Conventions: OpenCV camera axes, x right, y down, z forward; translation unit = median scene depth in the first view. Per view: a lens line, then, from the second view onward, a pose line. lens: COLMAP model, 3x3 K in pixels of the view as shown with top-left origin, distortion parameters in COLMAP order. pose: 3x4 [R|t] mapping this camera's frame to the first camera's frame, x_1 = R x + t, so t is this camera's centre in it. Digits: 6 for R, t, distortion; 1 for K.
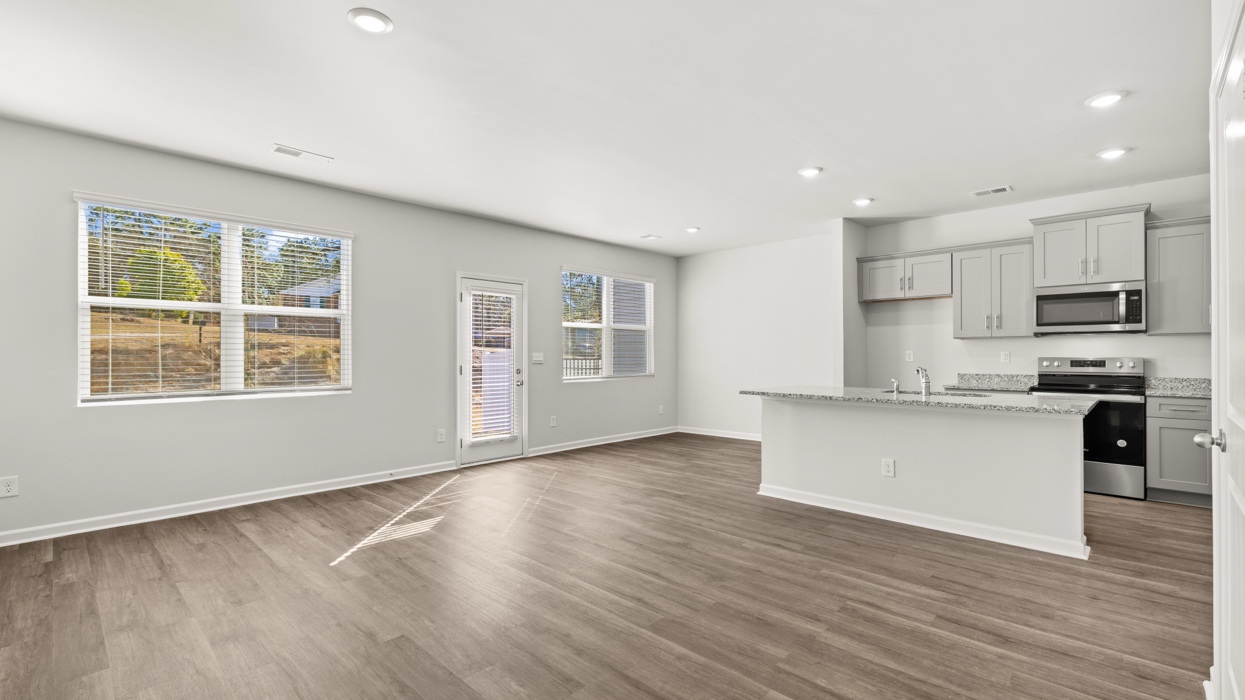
lens RADIAL K [[540.6, 0, 618.9], [0, 540.6, 355.3], [0, 0, 1]] dist [0.000014, -0.000028]
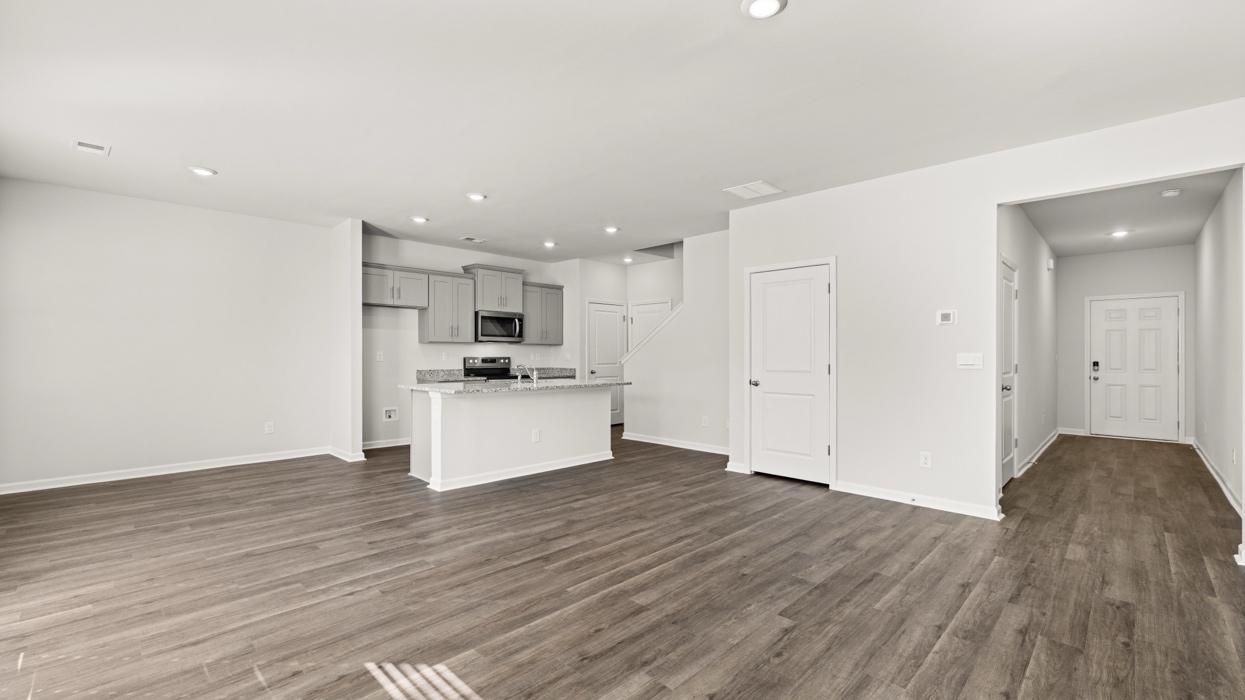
lens RADIAL K [[520.7, 0, 619.4], [0, 520.7, 353.4], [0, 0, 1]] dist [-0.000269, 0.000031]
pose [[0.013456, 0.005379, 0.999895, -0.693847], [-0.000560, 0.999985, -0.005372, 0.001414], [-0.999909, -0.000488, 0.013459, 0.627255]]
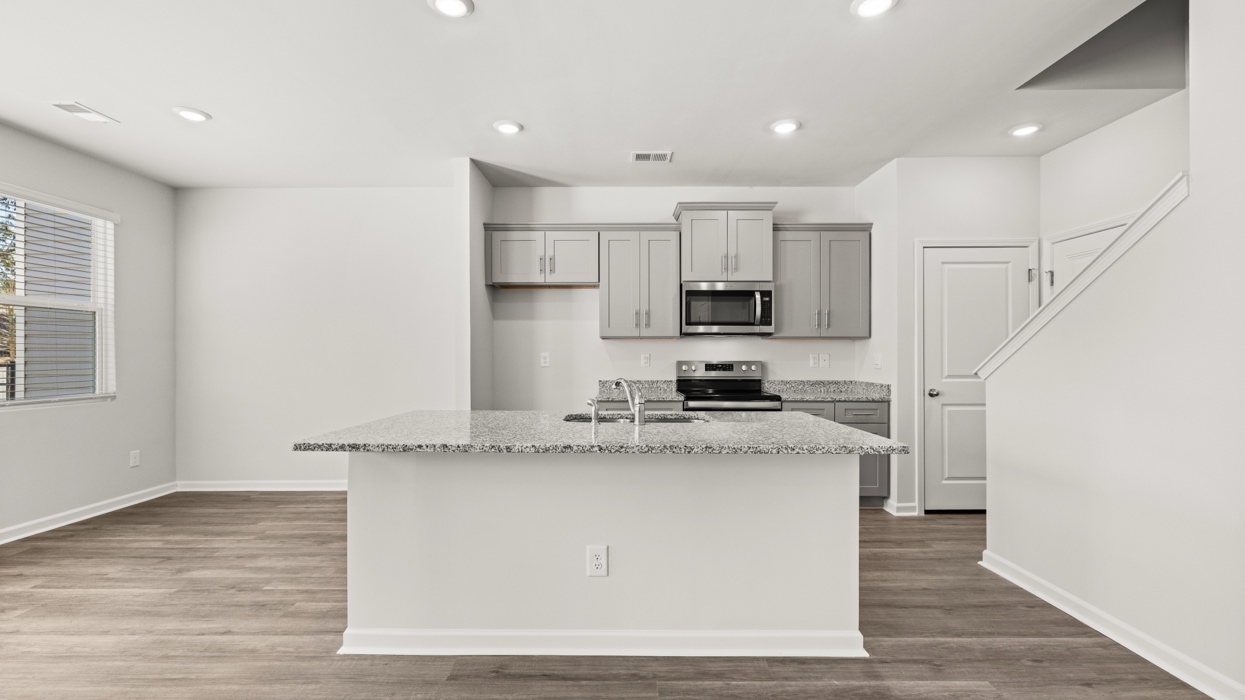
lens RADIAL K [[523.5, 0, 617.3], [0, 523.5, 359.1], [0, 0, 1]] dist [-0.001612, -0.000116]
pose [[0.724224, -0.001885, 0.689562, 0.114425], [-0.000292, 0.999995, 0.003041, -0.001844], [-0.689564, -0.002404, 0.724220, 0.485388]]
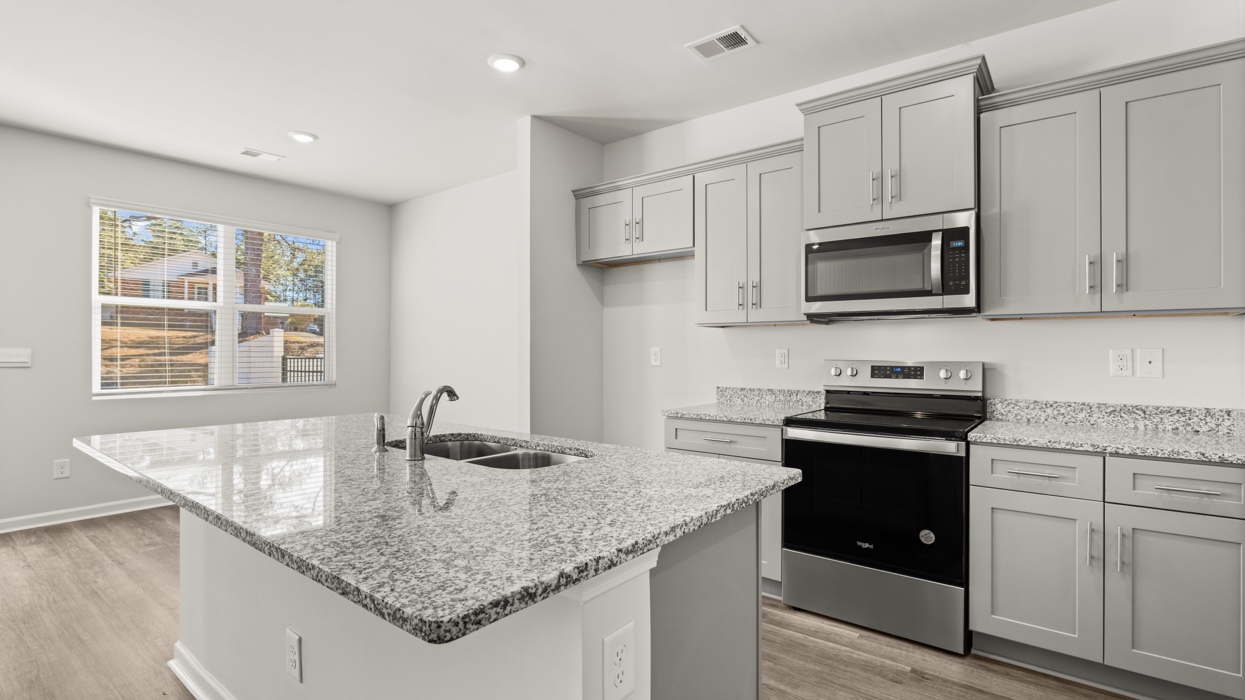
lens RADIAL K [[580.3, 0, 622.5], [0, 580.3, 350.0], [0, 0, 1]] dist [-0.010434, -0.000017]
pose [[0.995114, 0.004610, 0.098630, 0.563682], [-0.004156, 0.999980, -0.004811, -0.002965], [-0.098650, 0.004377, 0.995113, 0.471745]]
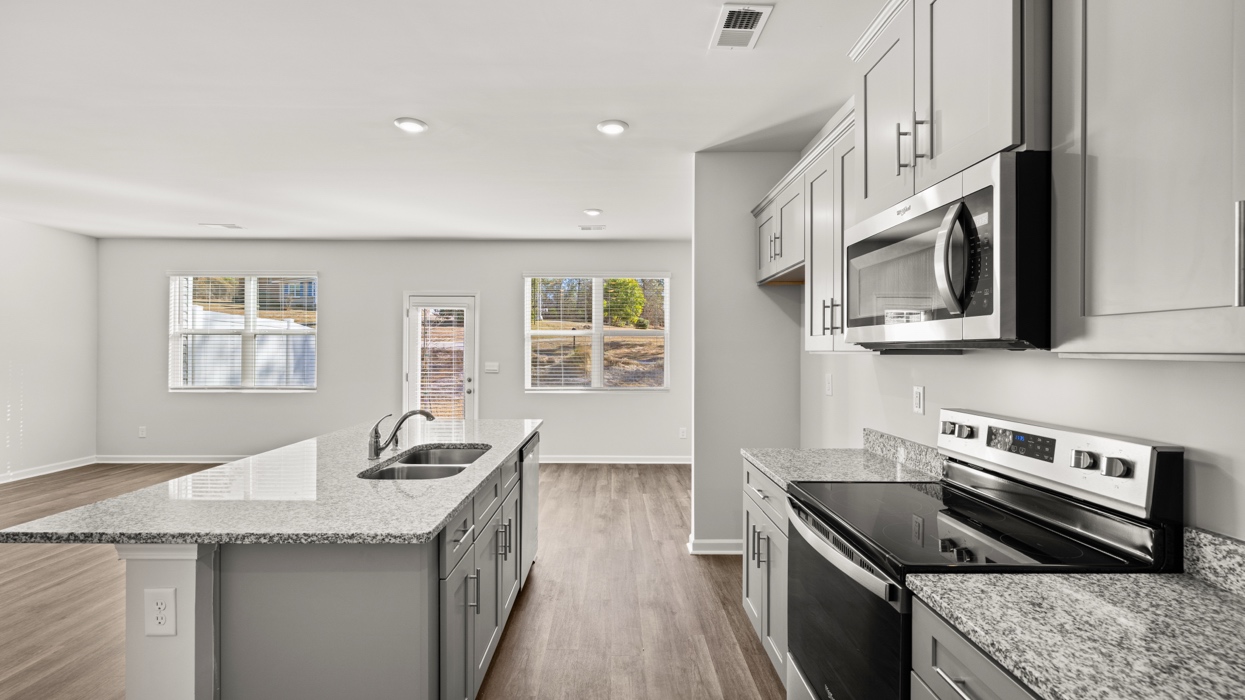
lens RADIAL K [[525.1, 0, 620.3], [0, 525.1, 346.6], [0, 0, 1]] dist [-0.000950, 0.000362]
pose [[0.698029, -0.000975, -0.716068, 0.973470], [-0.005054, 0.999967, -0.006288, -0.038582], [0.716051, 0.008008, 0.698002, 0.657208]]
